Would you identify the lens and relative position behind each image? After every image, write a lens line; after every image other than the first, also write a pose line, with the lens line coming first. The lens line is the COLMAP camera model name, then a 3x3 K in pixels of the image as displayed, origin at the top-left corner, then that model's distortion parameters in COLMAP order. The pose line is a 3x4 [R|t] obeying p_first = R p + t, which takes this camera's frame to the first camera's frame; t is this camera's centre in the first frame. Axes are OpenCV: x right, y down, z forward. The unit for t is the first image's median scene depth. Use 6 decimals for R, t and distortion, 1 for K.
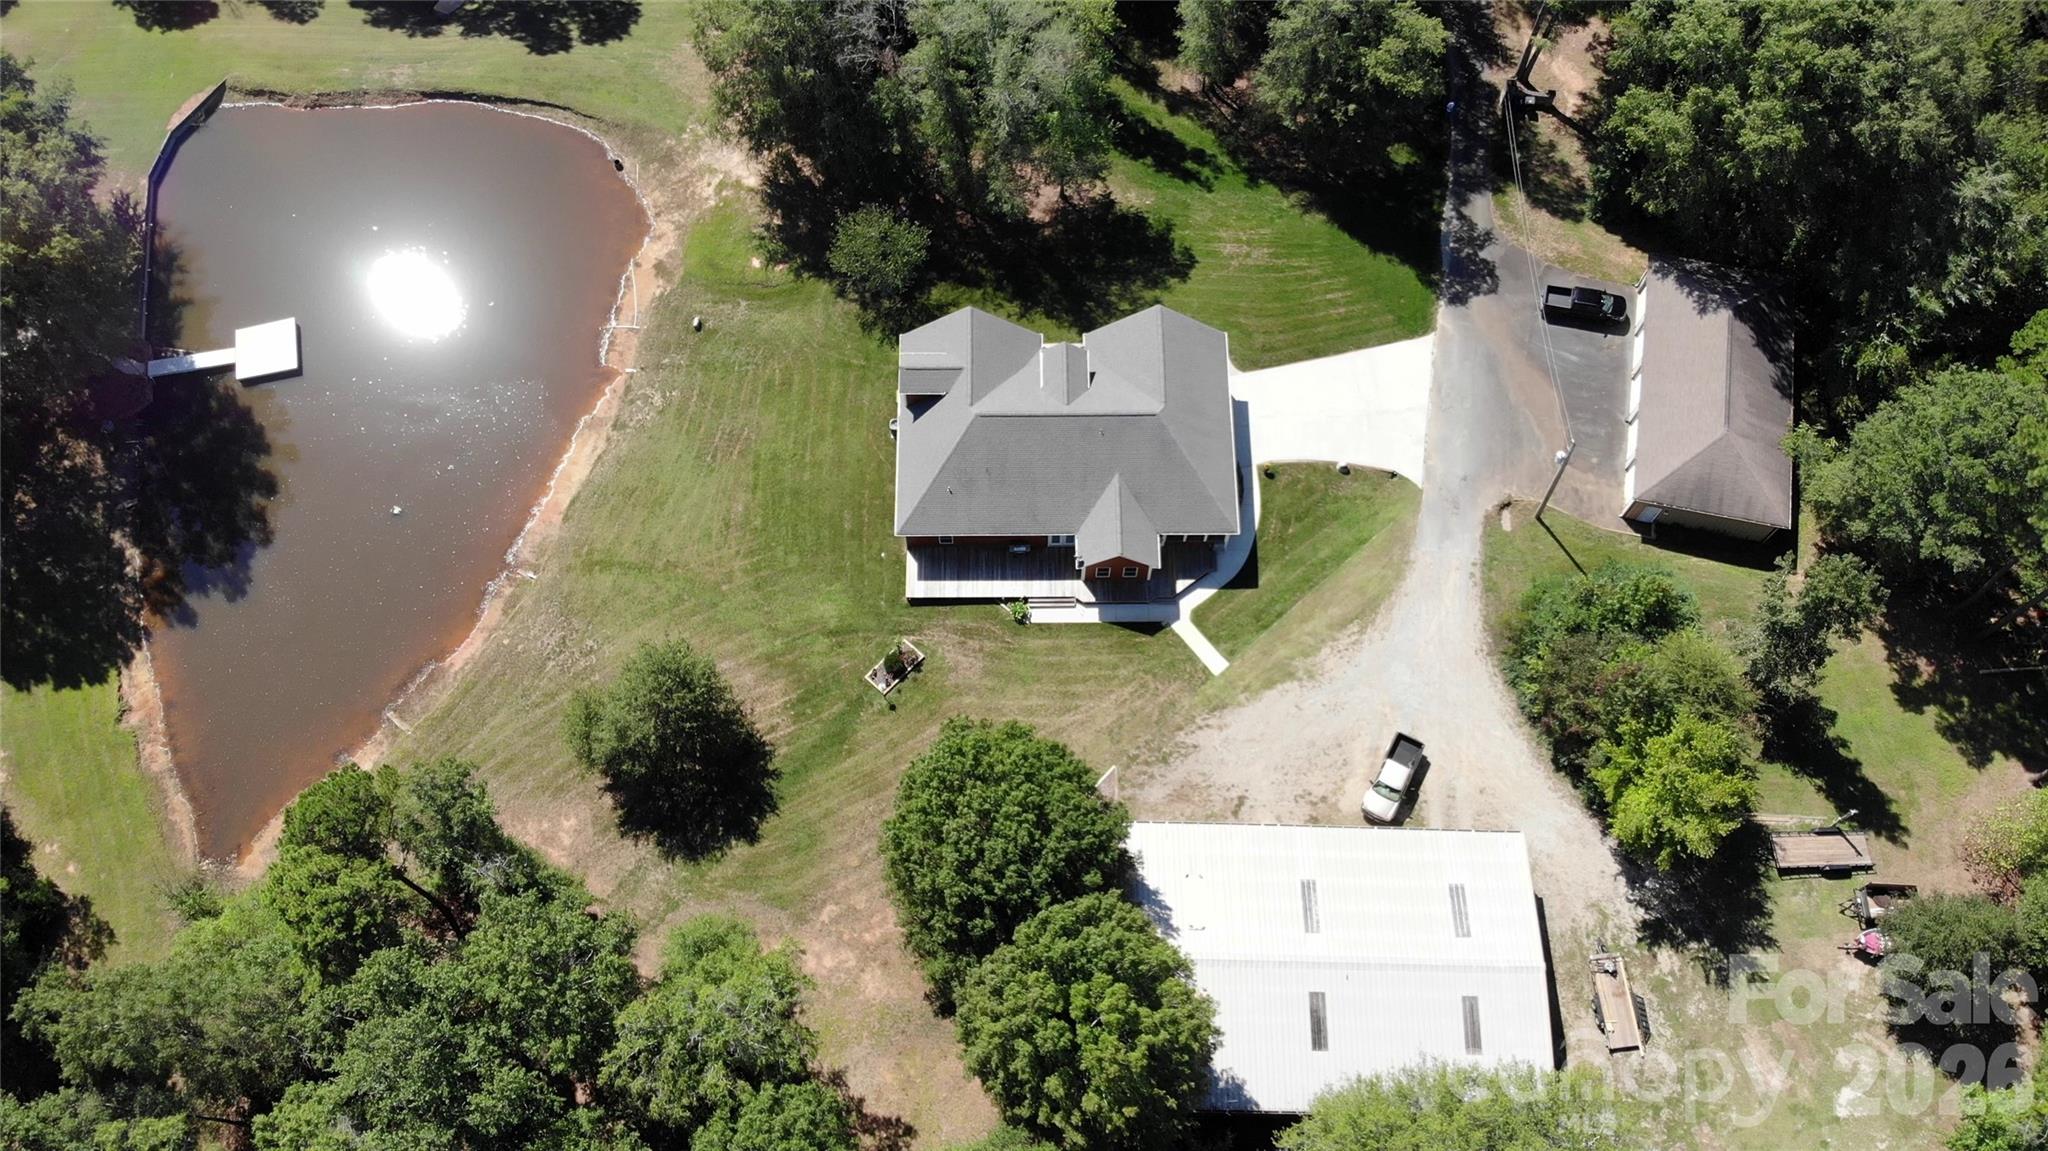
lens RADIAL K [[1541.0, 0, 972.8], [0, 1541.0, 566.9], [0, 0, 1]] dist [0.196831, -0.483534]
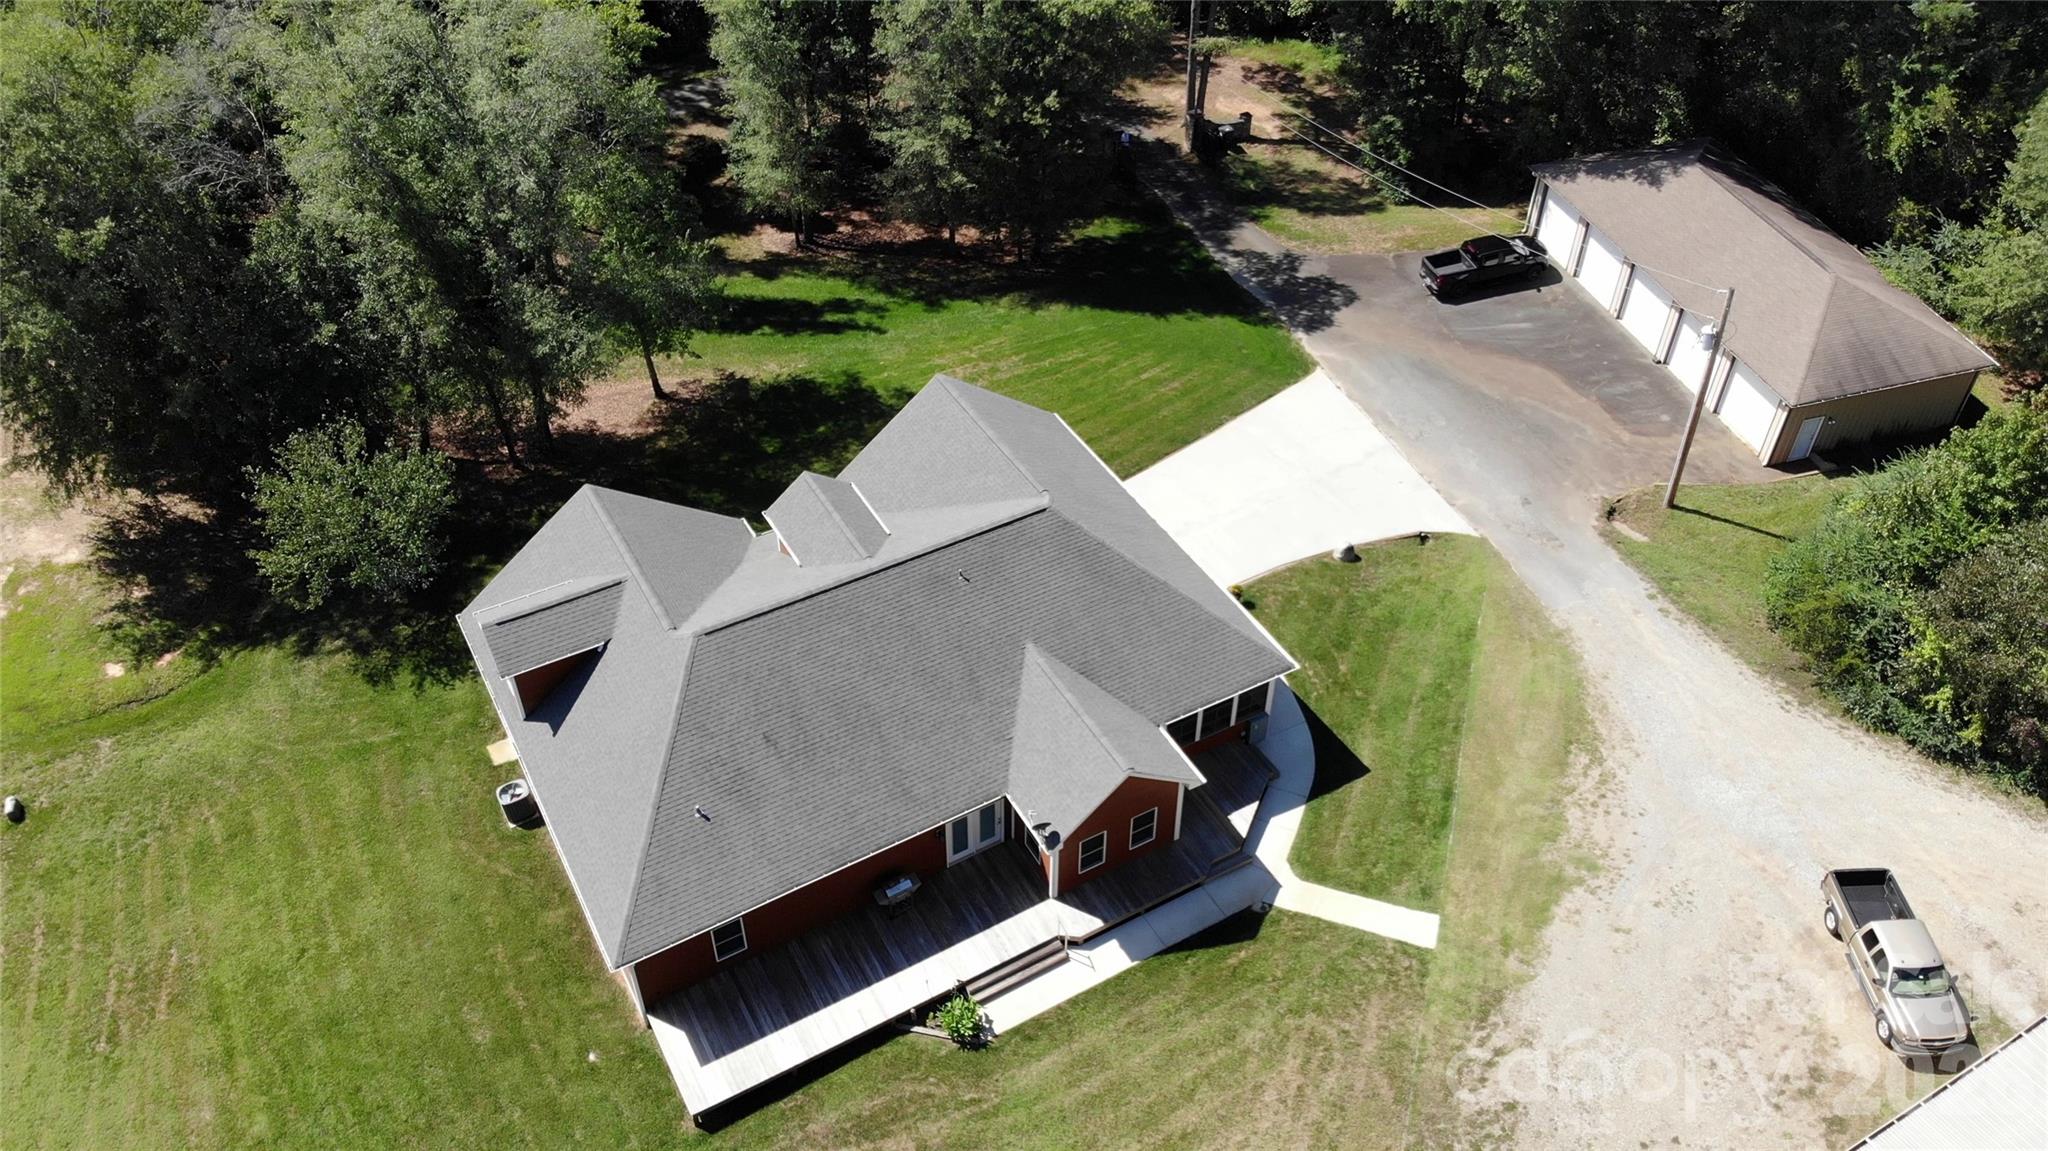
lens RADIAL K [[1541.0, 0, 972.8], [0, 1541.0, 566.9], [0, 0, 1]] dist [0.196831, -0.483534]
pose [[0.874938, -0.309244, 0.372627, -0.083460], [0.437805, 0.833985, -0.335851, 0.066800], [-0.206906, 0.456987, 0.865074, 0.548601]]
